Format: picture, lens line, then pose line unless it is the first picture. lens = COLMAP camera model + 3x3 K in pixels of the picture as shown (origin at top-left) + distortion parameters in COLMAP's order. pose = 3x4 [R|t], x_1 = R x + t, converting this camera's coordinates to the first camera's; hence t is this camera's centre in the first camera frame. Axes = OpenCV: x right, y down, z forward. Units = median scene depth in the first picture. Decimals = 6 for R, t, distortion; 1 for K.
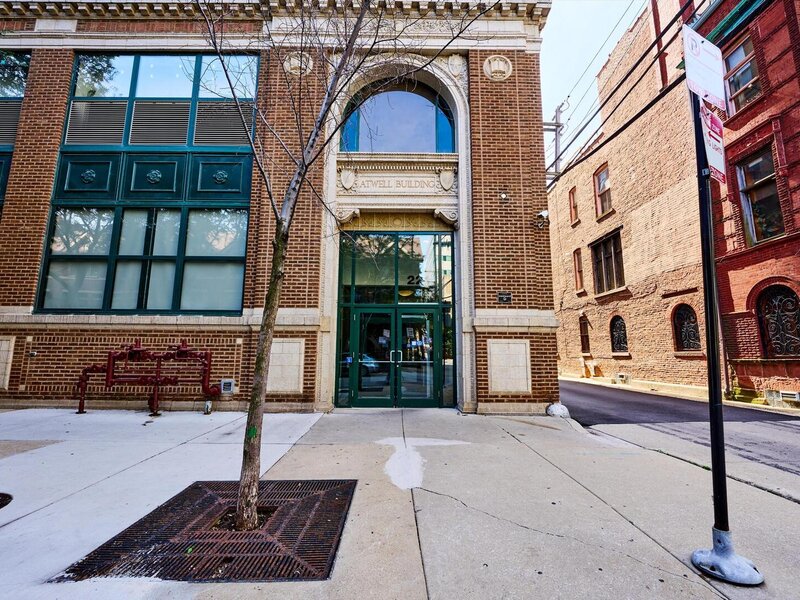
lens RADIAL K [[363.5, 0, 402.4], [0, 363.5, 300.3], [0, 0, 1]] dist [-0.003899, -0.004484]
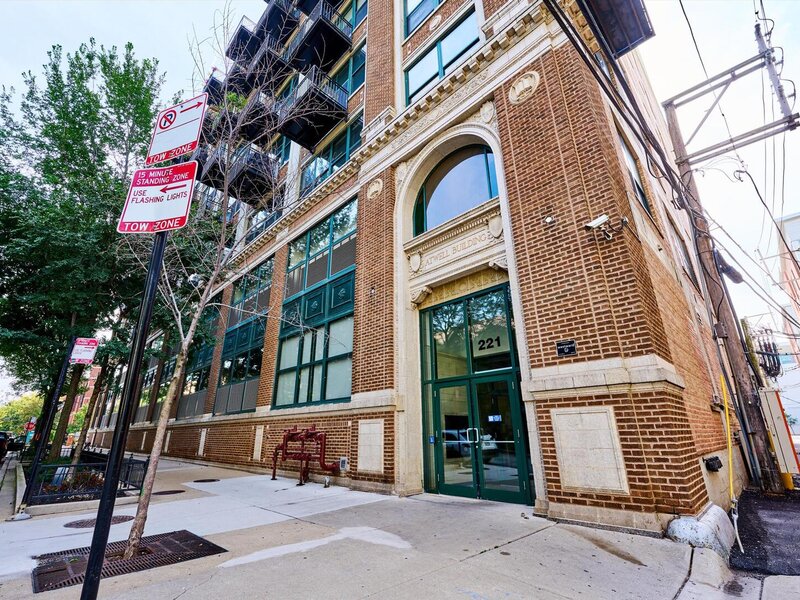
lens RADIAL K [[363.5, 0, 405.0], [0, 363.5, 298.7], [0, 0, 1]] dist [-0.003899, -0.004484]
pose [[0.696257, -0.263873, -0.667530, 0.550900], [0.123554, 0.960154, -0.250676, 0.038318], [0.707079, 0.092059, 0.701117, 0.242138]]
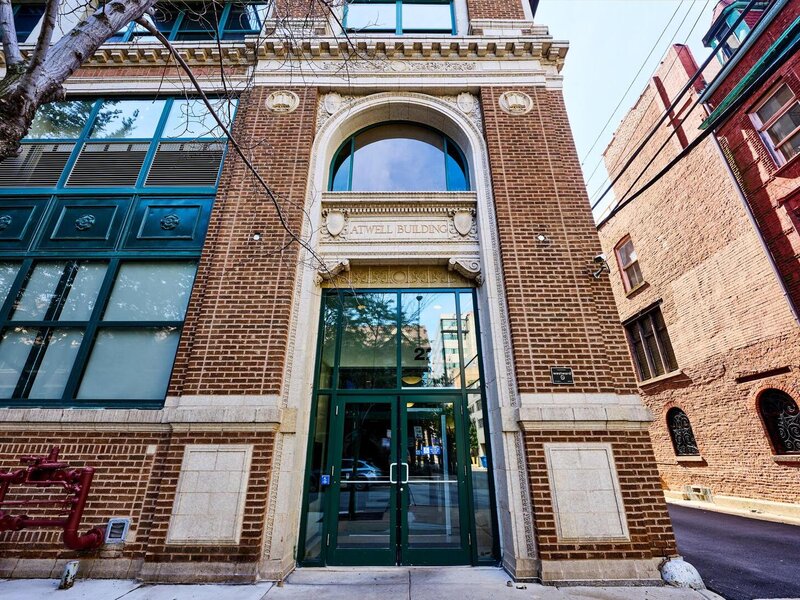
lens RADIAL K [[363.5, 0, 403.0], [0, 363.5, 301.0], [0, 0, 1]] dist [-0.003899, -0.004484]
pose [[0.999839, -0.013672, -0.011625, 0.001465], [0.010241, 0.966608, -0.256054, 0.026452], [0.014738, 0.255894, 0.966593, 0.311471]]
